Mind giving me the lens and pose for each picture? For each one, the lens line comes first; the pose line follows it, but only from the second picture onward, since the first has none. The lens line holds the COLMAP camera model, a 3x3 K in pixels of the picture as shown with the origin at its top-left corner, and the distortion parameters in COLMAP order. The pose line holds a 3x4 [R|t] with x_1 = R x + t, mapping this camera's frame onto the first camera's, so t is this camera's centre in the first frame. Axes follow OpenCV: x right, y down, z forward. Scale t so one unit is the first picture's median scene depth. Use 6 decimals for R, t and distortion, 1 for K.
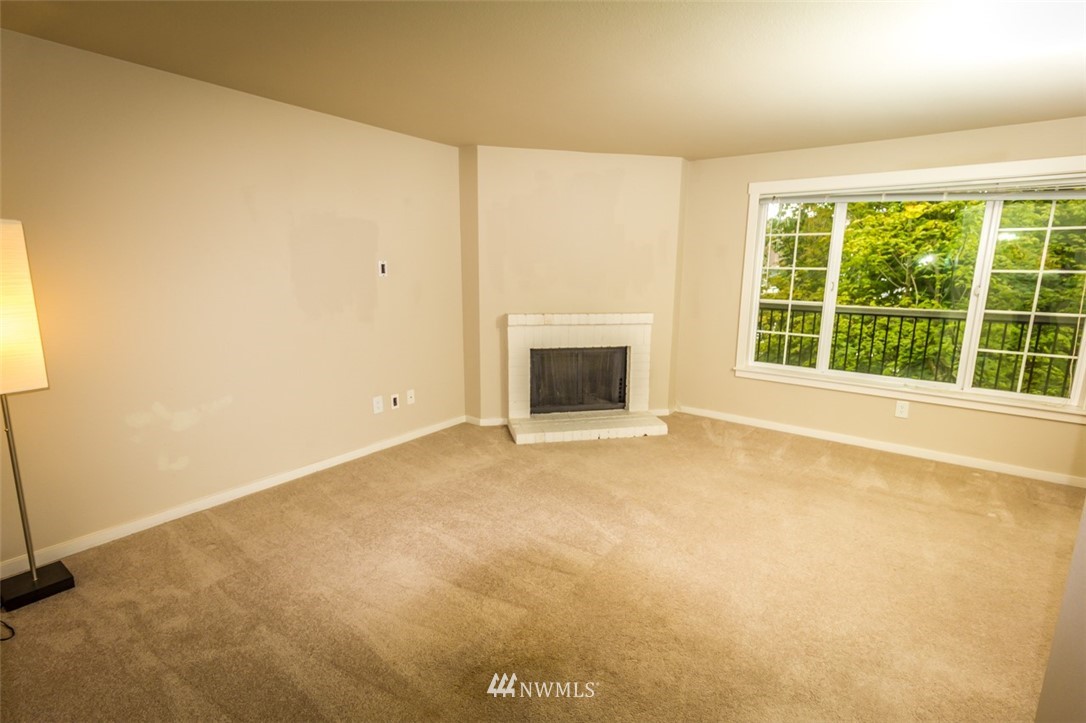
lens RADIAL K [[508.5, 0, 542.6], [0, 508.5, 356.9], [0, 0, 1]] dist [-0.002892, 0.000401]
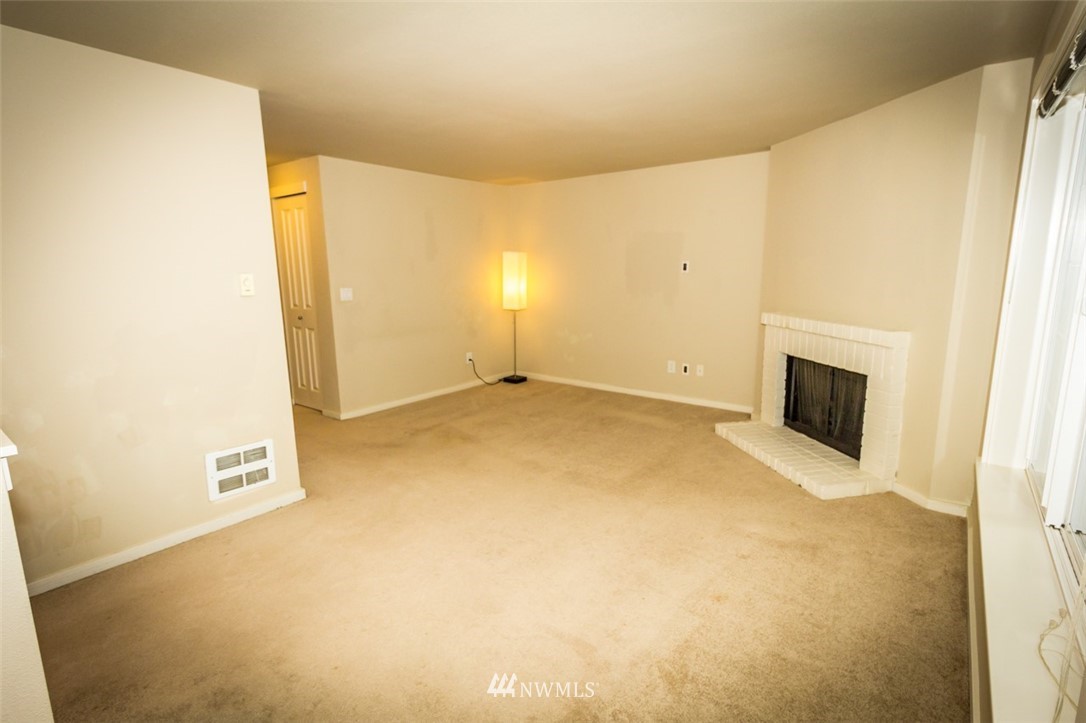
lens RADIAL K [[508.5, 0, 543.3], [0, 508.5, 361.6], [0, 0, 1]] dist [-0.002892, 0.000401]
pose [[-0.027513, 0.177511, -0.983734, 0.898734], [-0.165188, 0.969769, 0.179611, -0.094732], [0.985878, 0.167443, 0.002642, 0.571421]]
